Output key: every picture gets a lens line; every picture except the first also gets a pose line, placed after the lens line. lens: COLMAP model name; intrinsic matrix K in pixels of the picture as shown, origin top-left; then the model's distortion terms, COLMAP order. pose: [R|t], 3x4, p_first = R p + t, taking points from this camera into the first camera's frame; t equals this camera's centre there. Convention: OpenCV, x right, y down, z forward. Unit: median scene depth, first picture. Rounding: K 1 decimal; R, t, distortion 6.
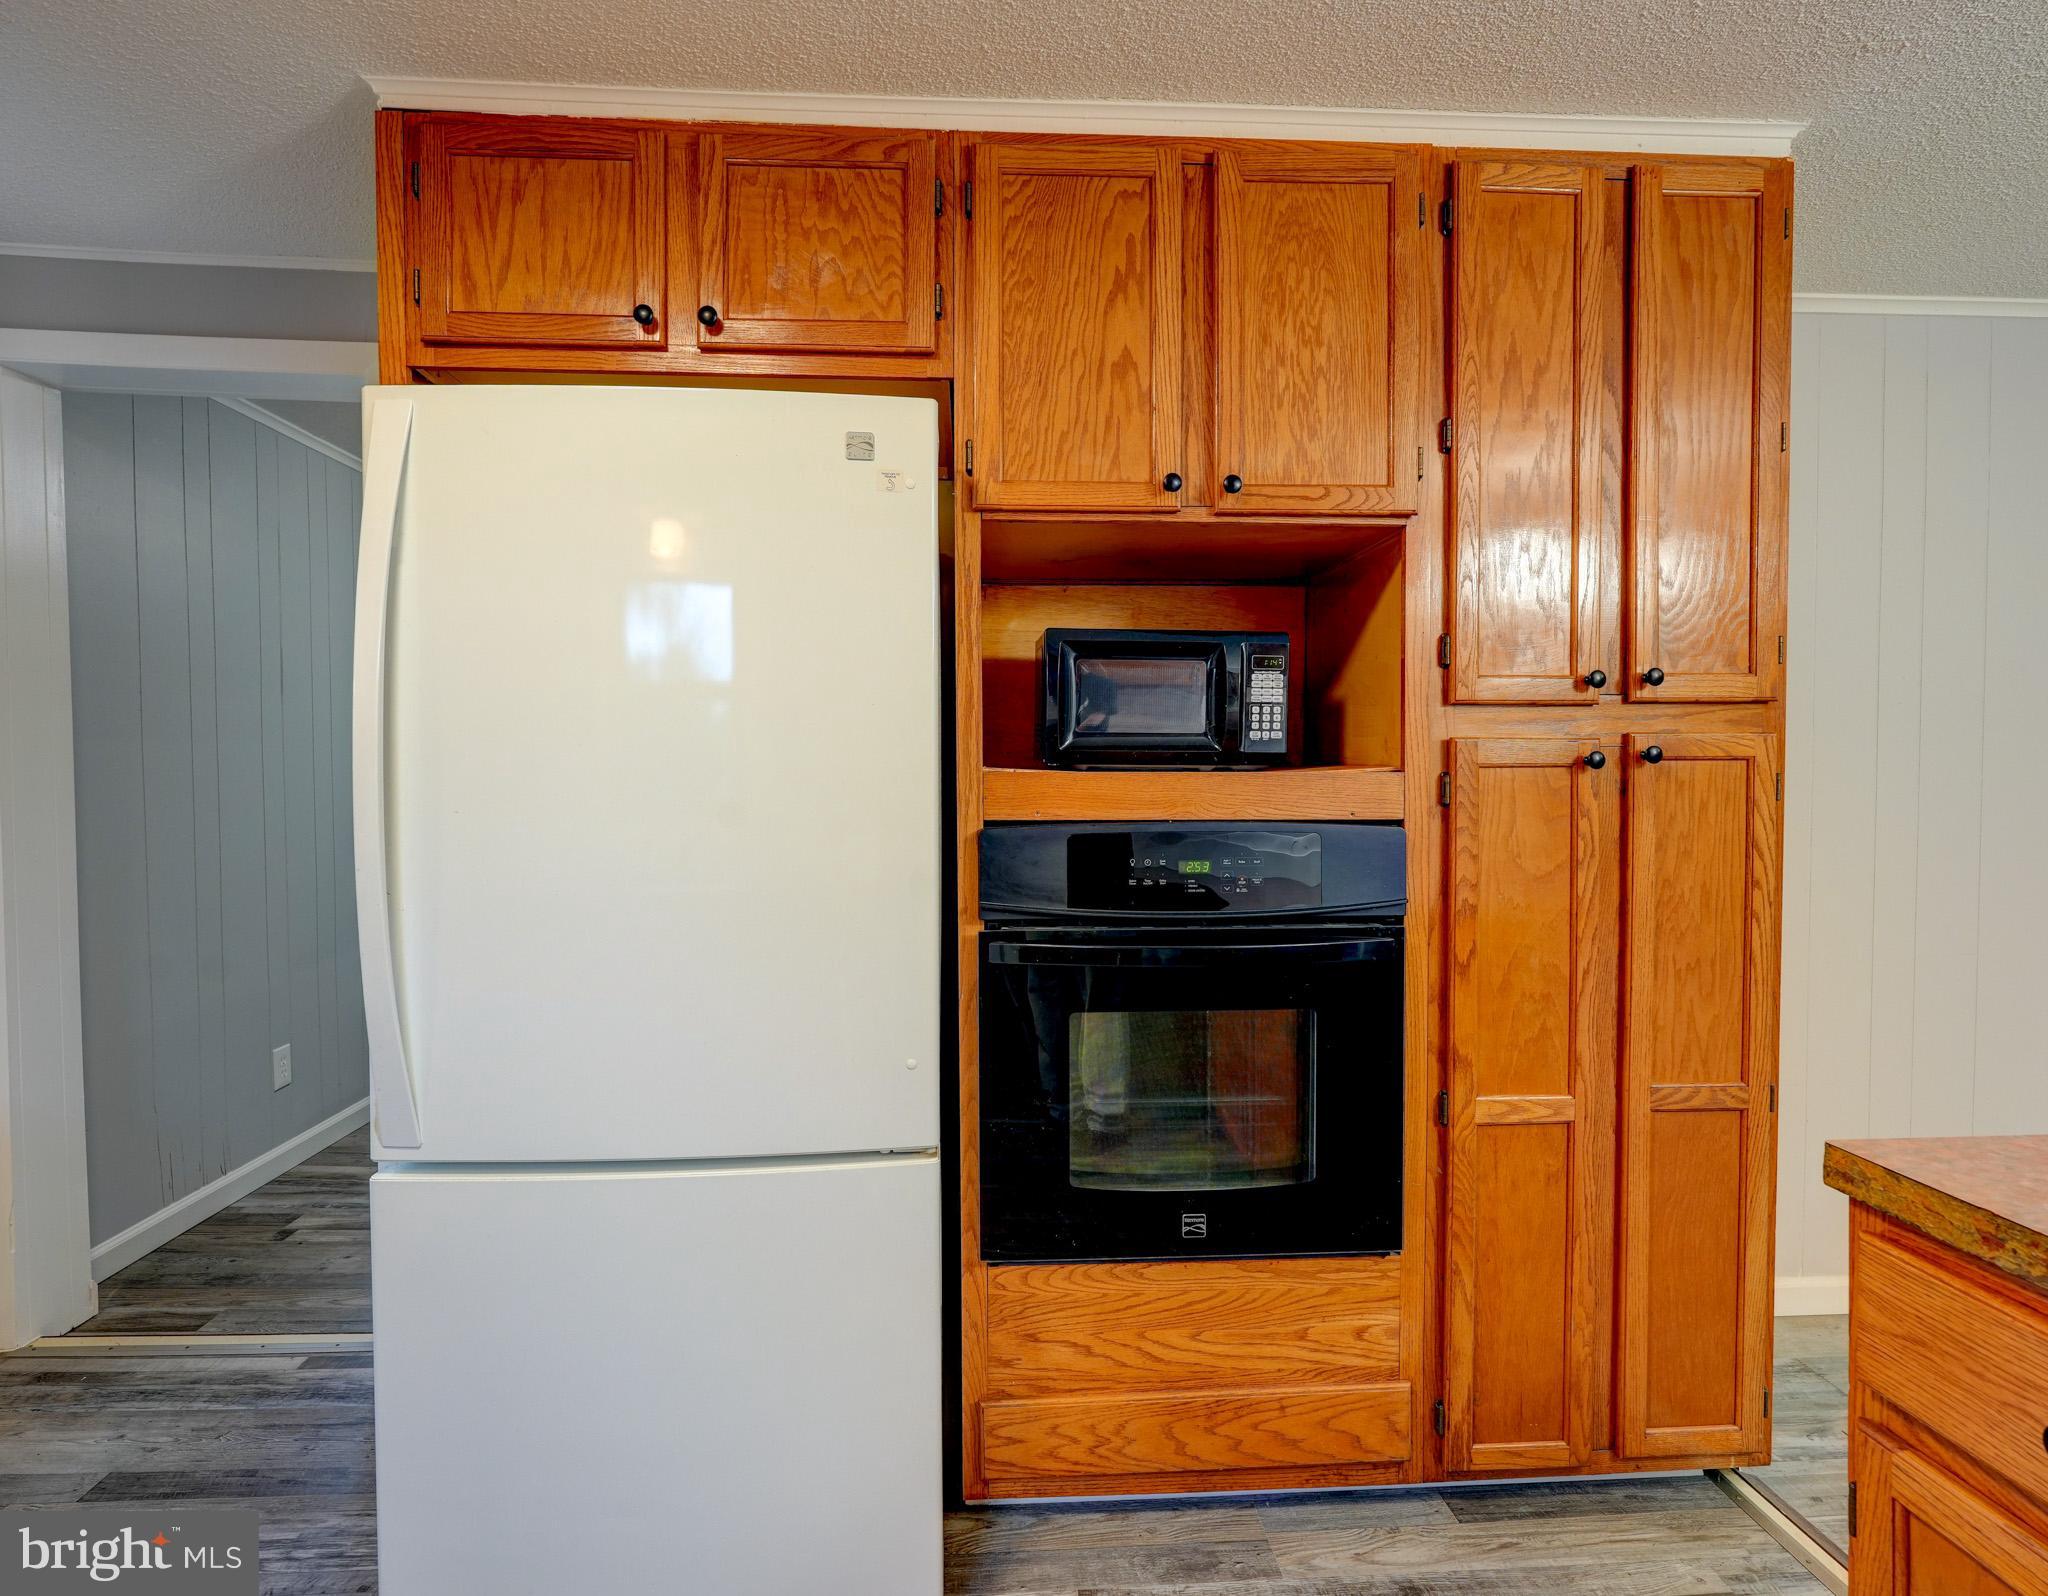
lens RADIAL K [[1094.3, 0, 1021.1], [0, 1094.3, 798.8], [0, 0, 1]] dist [-0.015733, 0.007961]
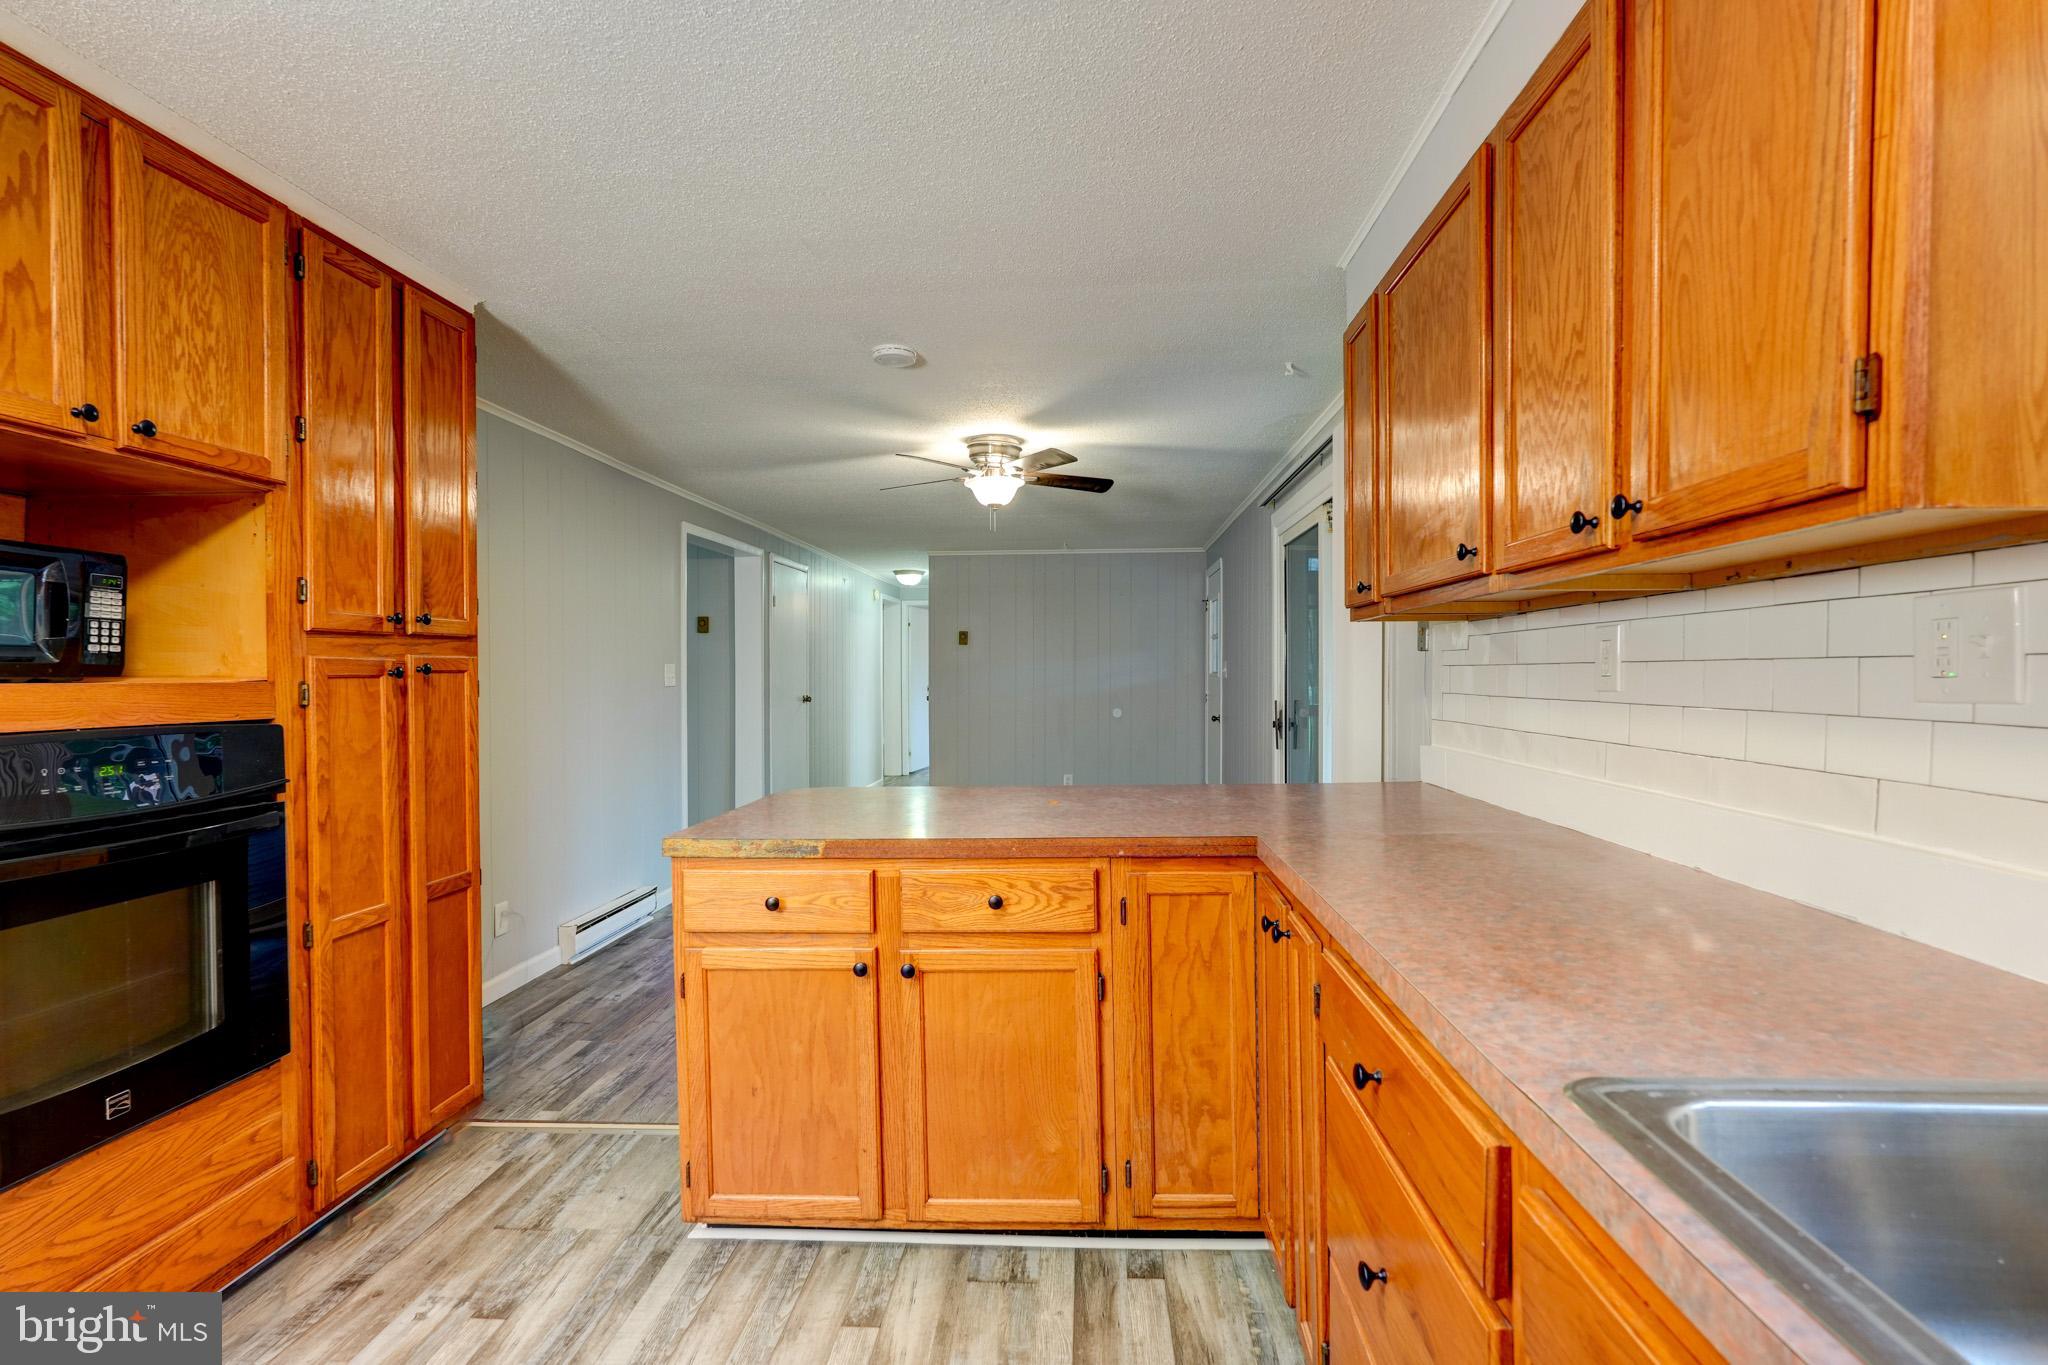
lens RADIAL K [[937.3, 0, 1036.3], [0, 937.3, 684.4], [0, 0, 1]] dist [-0.013643, 0.006777]
pose [[0.118411, -0.010427, 0.992910, -0.626221], [0.032927, 0.999436, 0.006569, 0.001063], [-0.992419, 0.031916, 0.118688, -0.018625]]
